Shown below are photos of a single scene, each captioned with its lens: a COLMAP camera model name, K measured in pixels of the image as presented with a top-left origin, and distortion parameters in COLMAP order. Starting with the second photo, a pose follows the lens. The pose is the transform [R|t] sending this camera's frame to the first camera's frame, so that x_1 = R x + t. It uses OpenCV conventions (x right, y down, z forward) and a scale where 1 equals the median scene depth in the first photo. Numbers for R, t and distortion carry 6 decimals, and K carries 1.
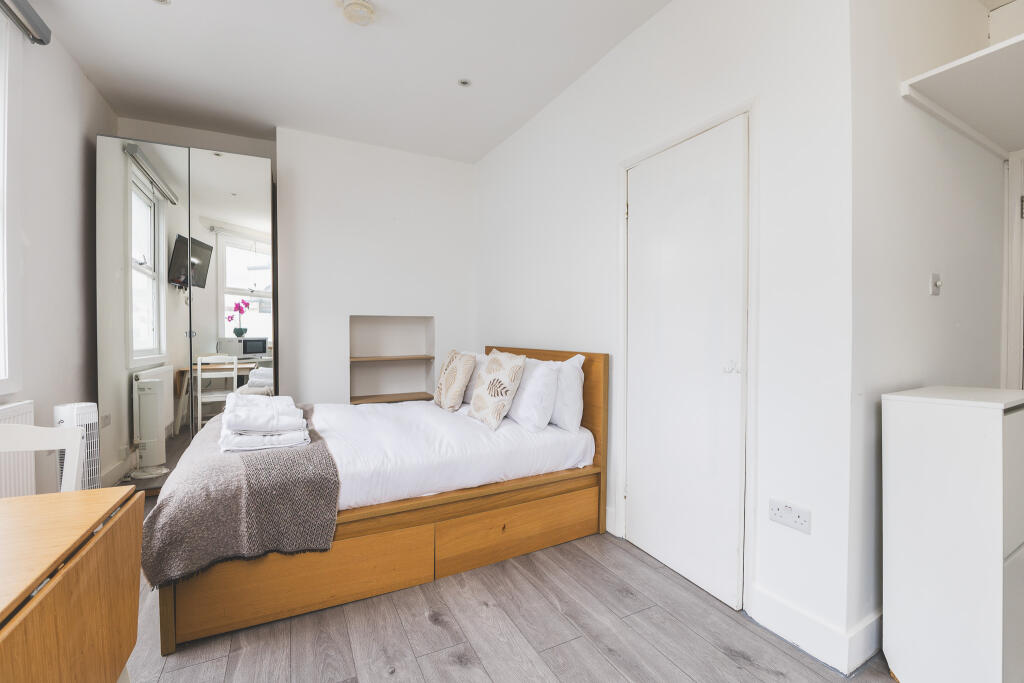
lens RADIAL K [[413.2, 0, 512.5], [0, 413.2, 345.0], [0, 0, 1]] dist [-0.024601, 0.001698]
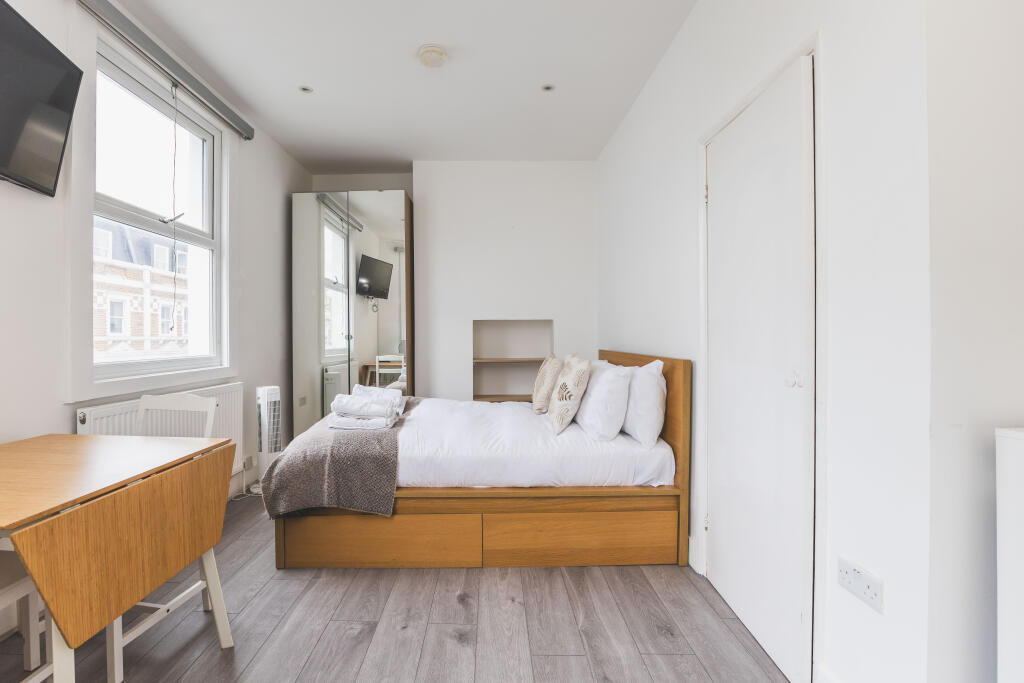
lens RADIAL K [[436.6, 0, 511.7], [0, 436.6, 345.1], [0, 0, 1]] dist [-0.023891, 0.000880]
pose [[0.893099, 0.007375, -0.449799, 0.373886], [-0.010404, 0.999937, -0.004262, -0.002512], [0.449739, 0.008486, 0.893119, 0.017450]]
